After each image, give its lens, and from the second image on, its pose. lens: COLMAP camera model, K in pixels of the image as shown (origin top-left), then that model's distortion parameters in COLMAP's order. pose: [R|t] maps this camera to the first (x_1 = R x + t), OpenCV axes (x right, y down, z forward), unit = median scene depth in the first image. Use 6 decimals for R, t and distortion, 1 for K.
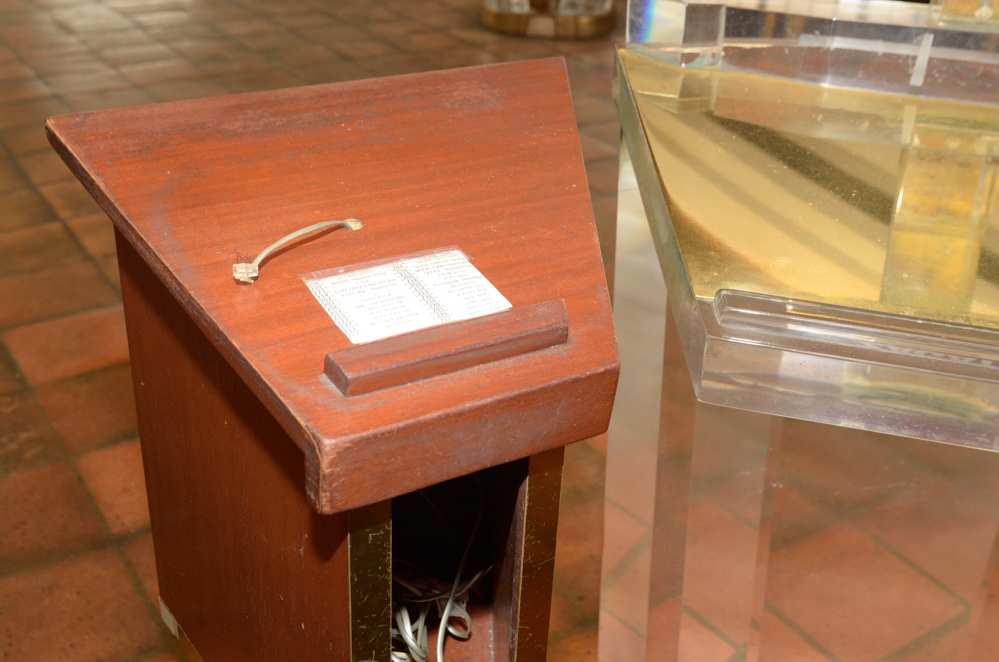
lens RADIAL K [[1163.1, 0, 499.5], [0, 1163.1, 331.0], [0, 0, 1]] dist [-0.023700, -0.001510]
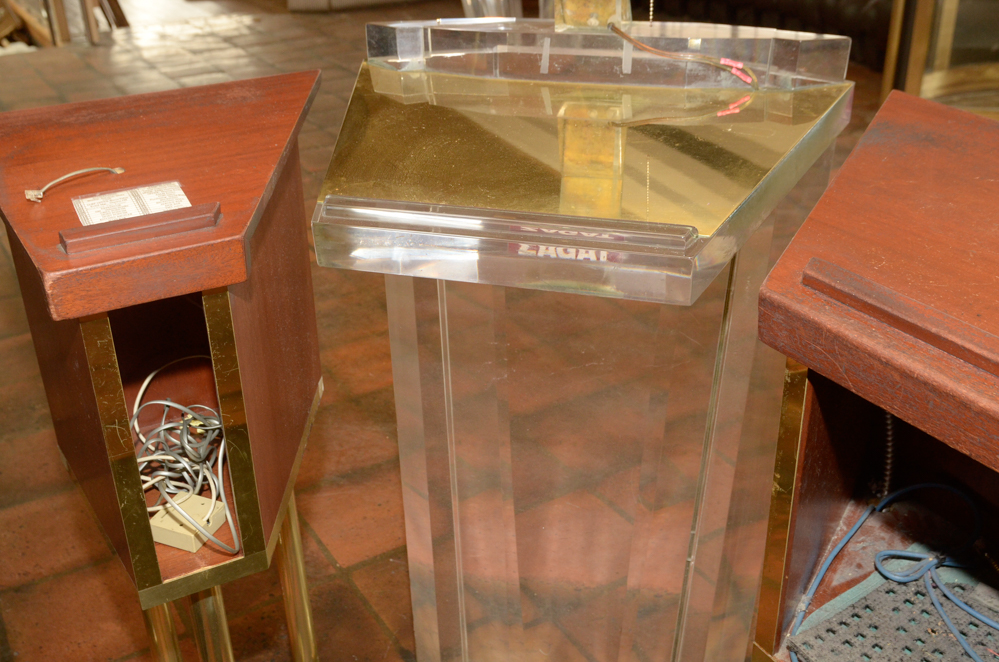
lens RADIAL K [[1055.9, 0, 499.5], [0, 1055.9, 331.0], [0, 0, 1]] dist [-0.062225, 0.044261]
pose [[0.998098, -0.039077, -0.047689, 0.351880], [0.038112, 0.999053, -0.020971, 0.137884], [0.048463, 0.019113, 0.998642, -0.322312]]
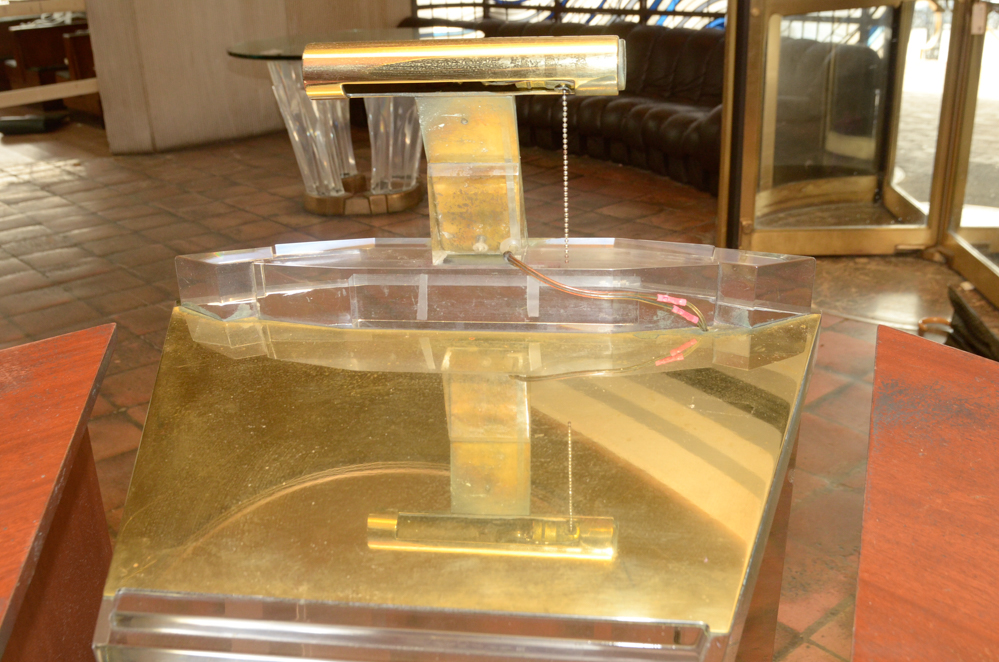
lens RADIAL K [[1016.8, 0, 500.9], [0, 1016.8, 351.6], [0, 0, 1]] dist [-0.055345, 0.032882]
pose [[0.987183, -0.114193, 0.111486, 0.320885], [0.124374, 0.988228, -0.089082, -0.087205], [-0.100002, 0.101806, 0.989765, 0.043841]]
